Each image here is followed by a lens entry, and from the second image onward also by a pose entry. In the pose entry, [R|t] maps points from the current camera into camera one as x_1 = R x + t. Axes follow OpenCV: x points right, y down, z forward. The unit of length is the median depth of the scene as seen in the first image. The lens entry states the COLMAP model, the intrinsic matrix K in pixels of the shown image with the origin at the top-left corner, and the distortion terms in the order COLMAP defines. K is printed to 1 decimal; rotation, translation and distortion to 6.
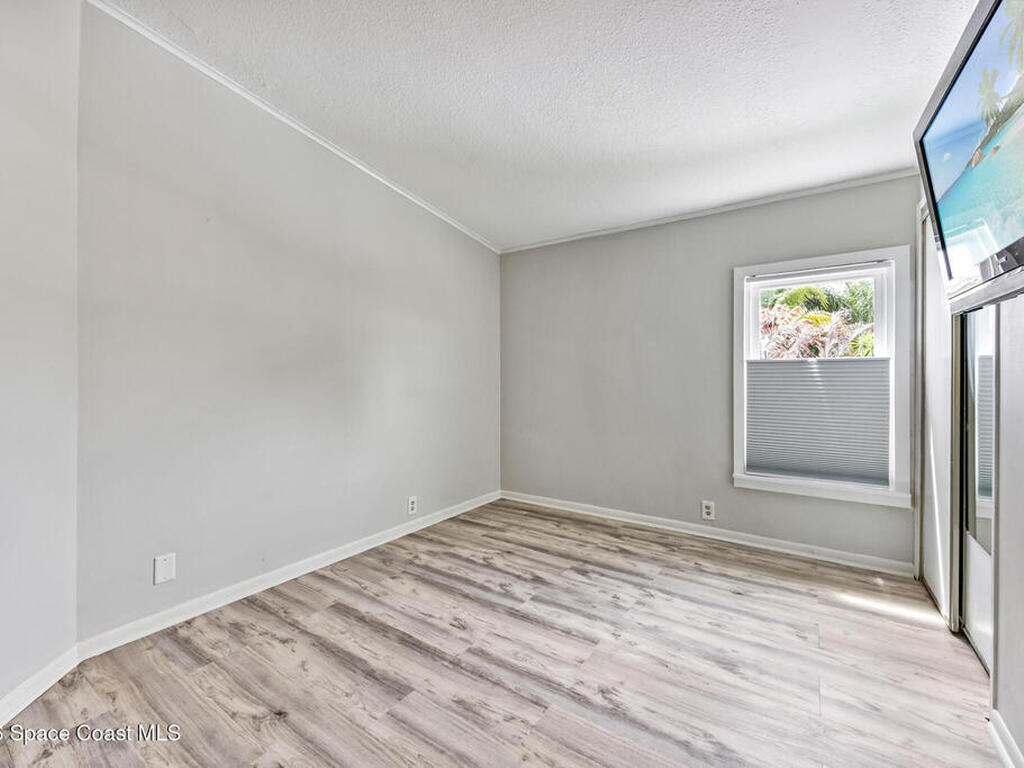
lens RADIAL K [[437.6, 0, 510.1], [0, 437.6, 380.2], [0, 0, 1]] dist [-0.004147, -0.000533]
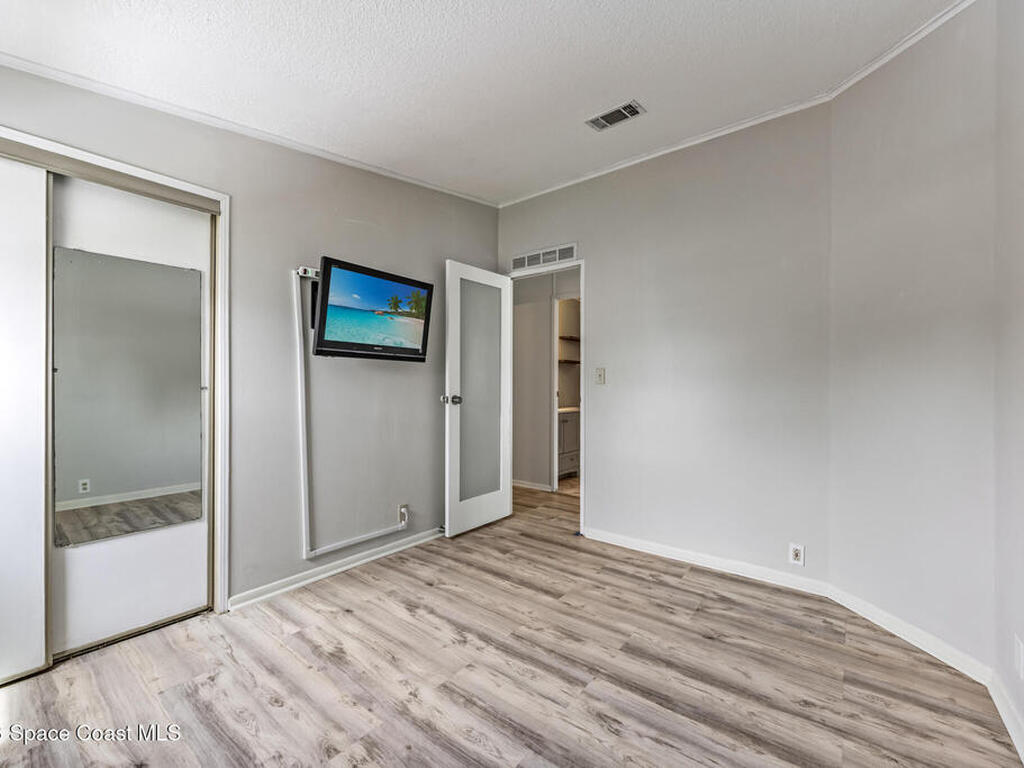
lens RADIAL K [[437.6, 0, 510.1], [0, 437.6, 380.2], [0, 0, 1]] dist [-0.004147, -0.000533]
pose [[-0.998036, -0.002074, 0.062609, 0.006158], [-0.002252, 0.999994, -0.002767, -0.022423], [-0.062603, -0.002902, -0.998034, 1.969874]]
